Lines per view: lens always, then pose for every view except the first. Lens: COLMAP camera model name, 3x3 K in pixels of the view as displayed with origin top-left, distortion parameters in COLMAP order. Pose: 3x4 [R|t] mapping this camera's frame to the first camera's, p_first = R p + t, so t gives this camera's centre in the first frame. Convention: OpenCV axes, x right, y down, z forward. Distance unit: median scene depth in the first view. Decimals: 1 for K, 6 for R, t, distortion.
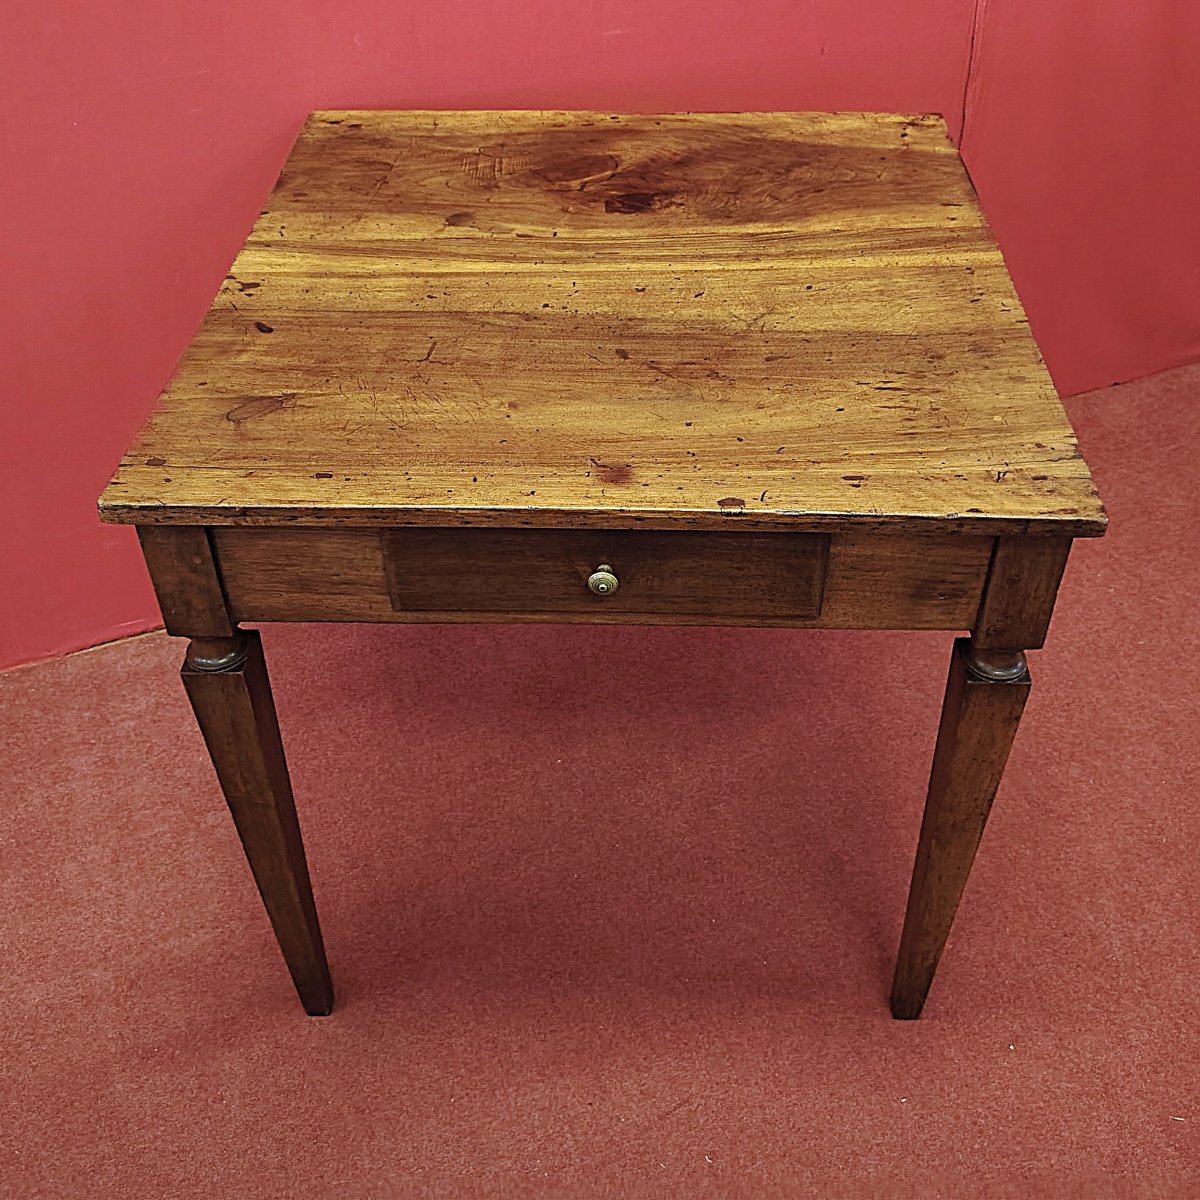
lens RADIAL K [[1264.7, 0, 629.7], [0, 1264.7, 489.7], [0, 0, 1]] dist [0.129165, -0.268646]
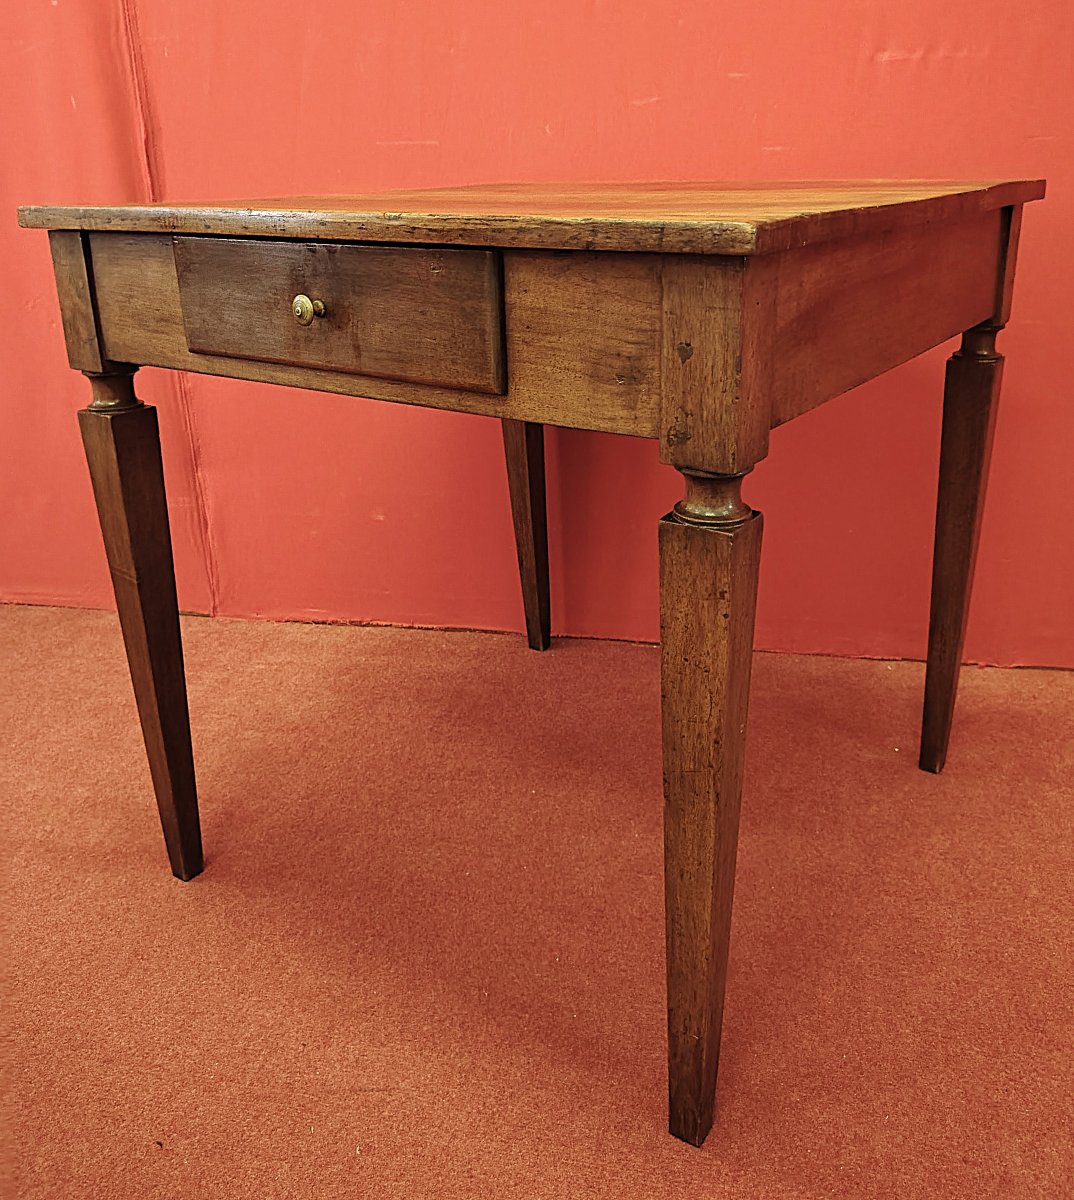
lens RADIAL K [[1044.9, 0, 571.8], [0, 1044.9, 537.8], [0, 0, 1]] dist [0.138179, -0.241193]
pose [[0.842851, 0.170429, -0.510448, 0.479474], [-0.320485, 0.920945, -0.221698, 0.279497], [0.432310, 0.350449, 0.830839, 0.369441]]
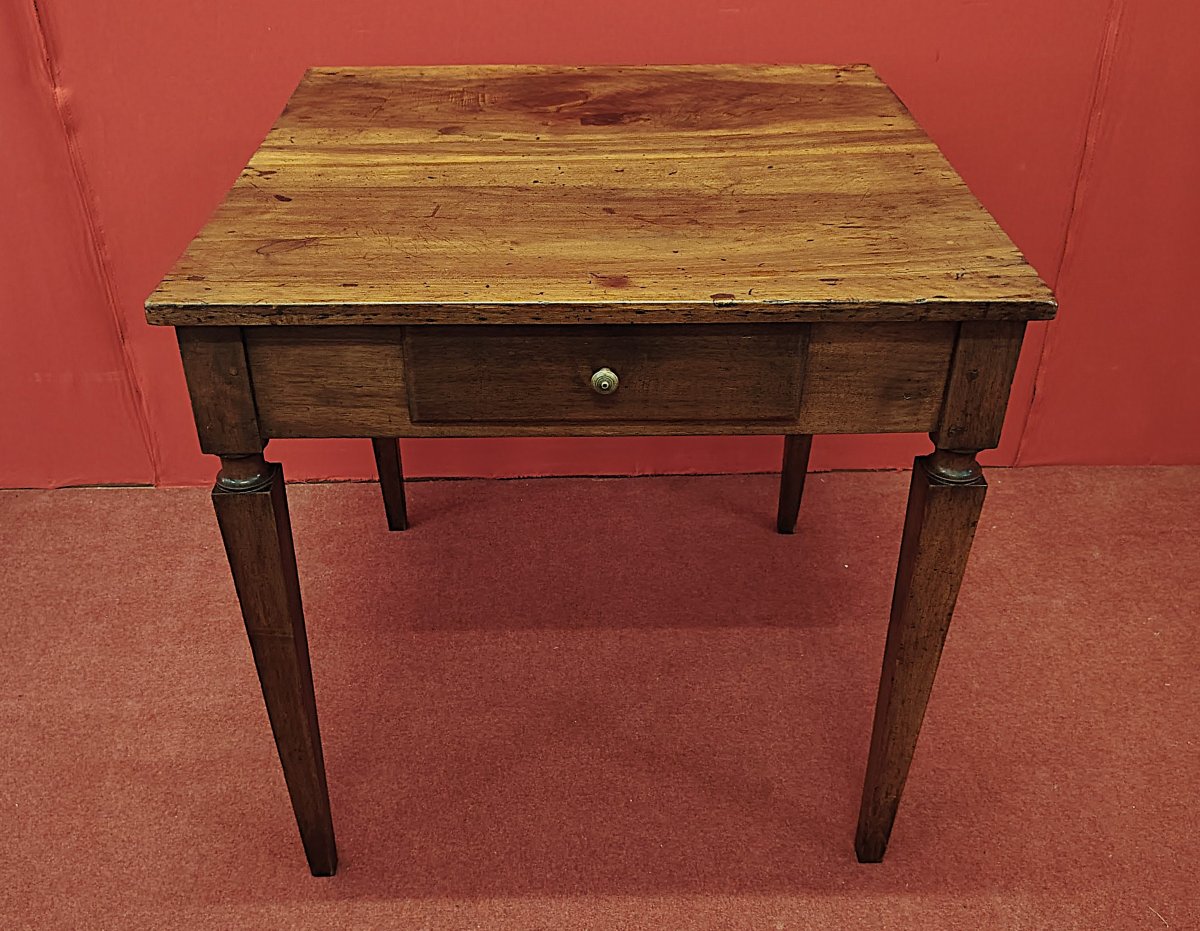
lens RADIAL K [[1148.0, 0, 591.6], [0, 1148.0, 501.3], [0, 0, 1]] dist [0.126087, -0.296234]
pose [[0.999233, -0.019167, 0.034133, -0.054521], [0.021543, 0.997269, -0.070643, 0.196405], [-0.032686, 0.071324, 0.996918, 0.007897]]
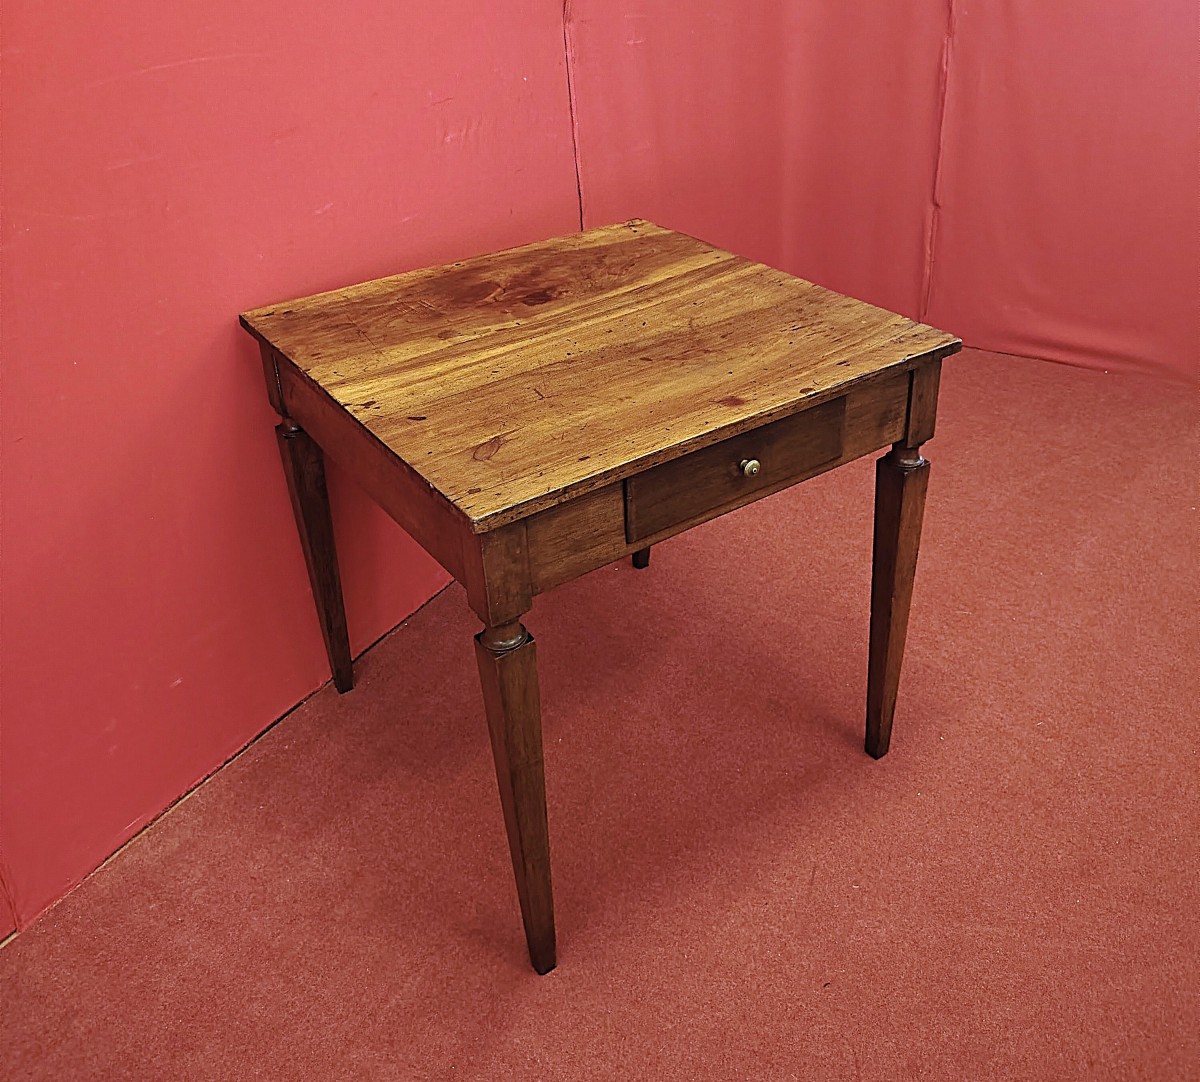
lens RADIAL K [[1078.0, 0, 603.3], [0, 1078.0, 422.8], [0, 0, 1]] dist [0.147017, -0.282735]
pose [[0.812526, -0.292553, 0.504196, -0.658253], [0.391524, 0.914695, -0.100212, 0.066428], [-0.431868, 0.278829, 0.857755, -0.069997]]
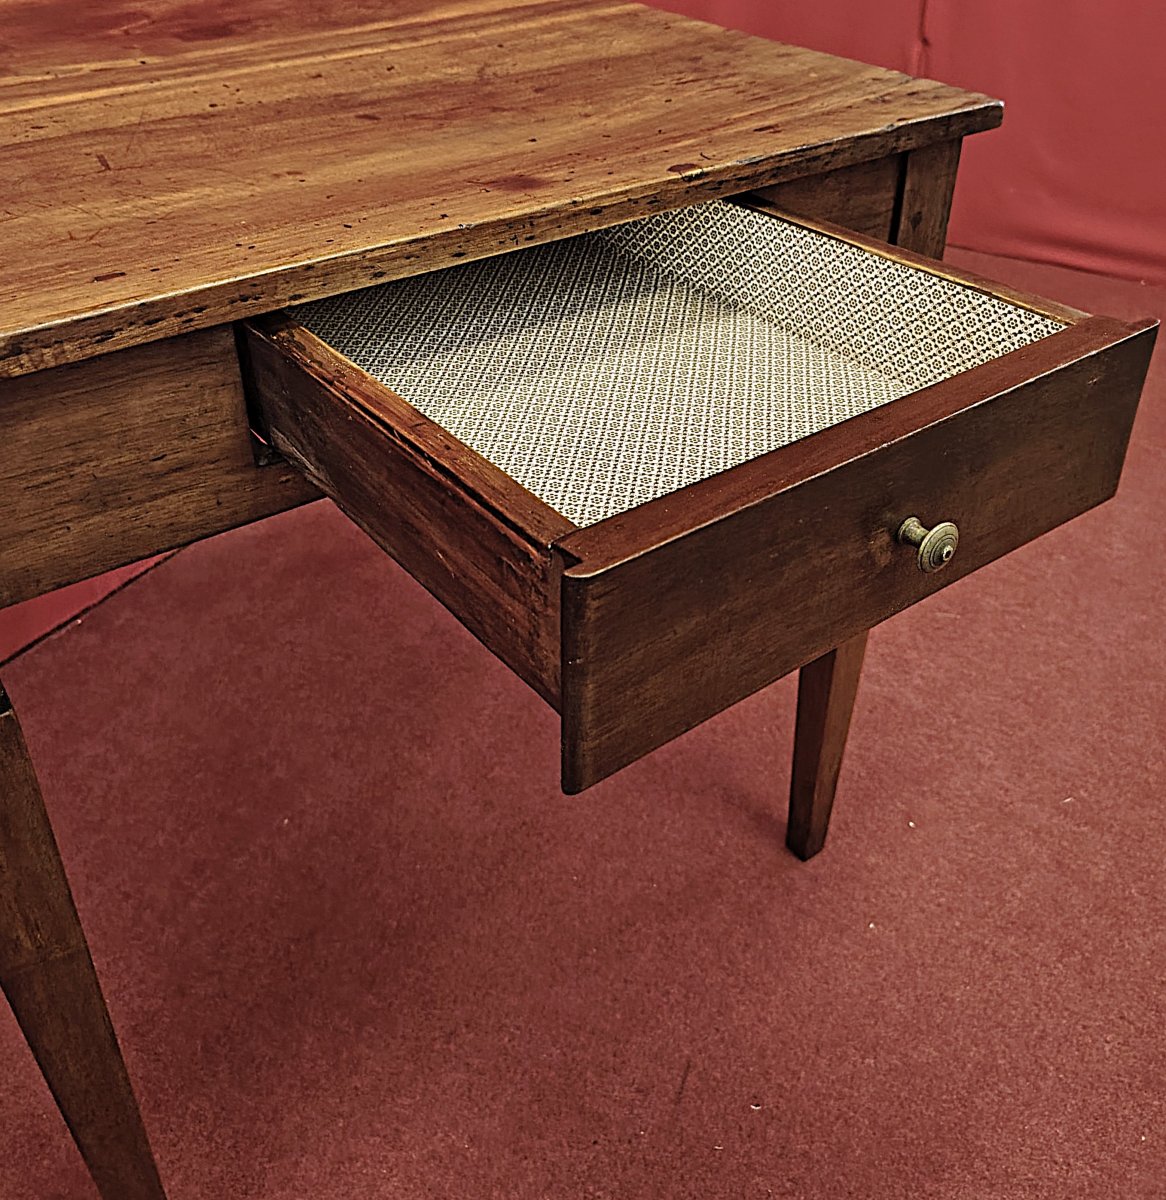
lens RADIAL K [[1185.4, 0, 589.8], [0, 1185.4, 470.7], [0, 0, 1]] dist [0.058459, -0.092181]
pose [[0.795508, -0.313619, 0.518468, -0.297179], [0.371998, 0.928187, -0.009316, 0.125636], [-0.478314, 0.200280, 0.855046, 0.344983]]
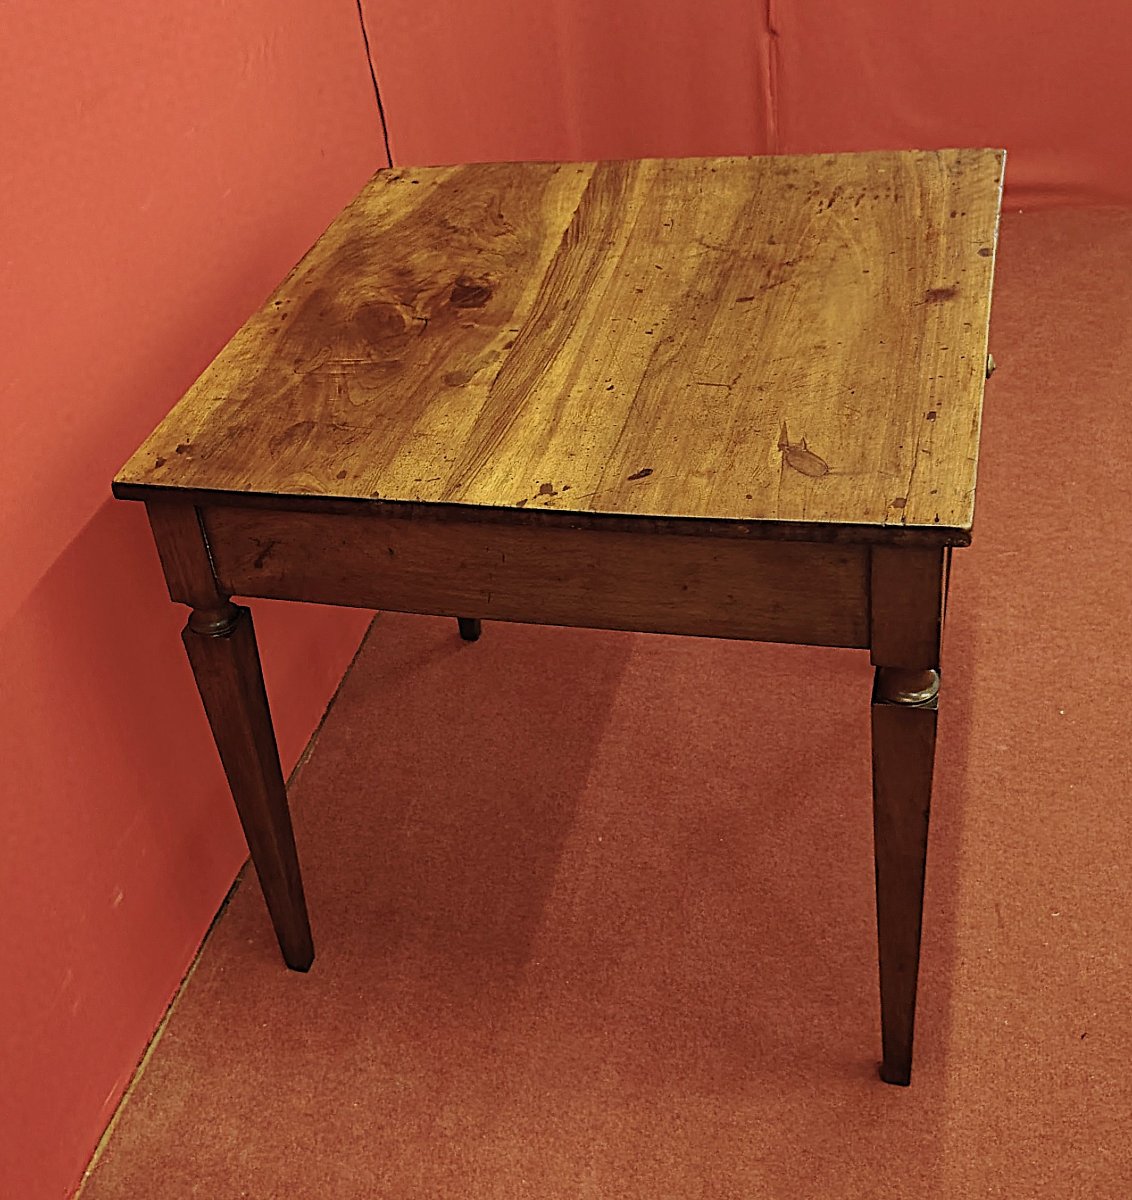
lens RADIAL K [[1437.9, 0, 382.9], [0, 1437.9, 601.5], [0, 0, 1]] dist [0.125789, -0.286976]
pose [[0.317820, -0.602256, 0.732311, -1.095096], [0.709246, 0.663595, 0.237933, -0.419030], [-0.629254, 0.443769, 0.638051, 0.449408]]
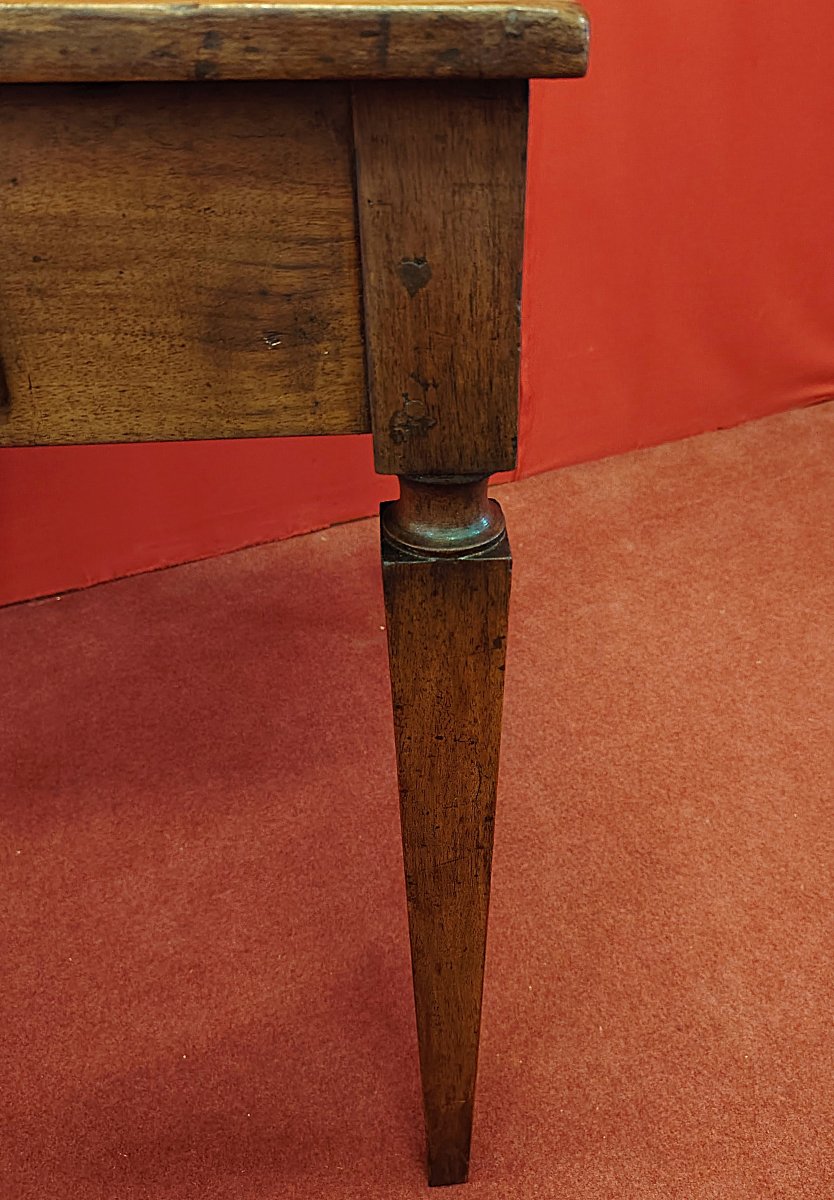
lens RADIAL K [[979.9, 0, 470.7], [0, 979.9, 613.7], [0, 0, 1]] dist [0.075221, -0.129908]
pose [[0.994618, -0.056411, 0.086905, 0.227263], [0.061073, 0.996780, -0.051961, 0.164744], [-0.083694, 0.056989, 0.994861, 0.536742]]
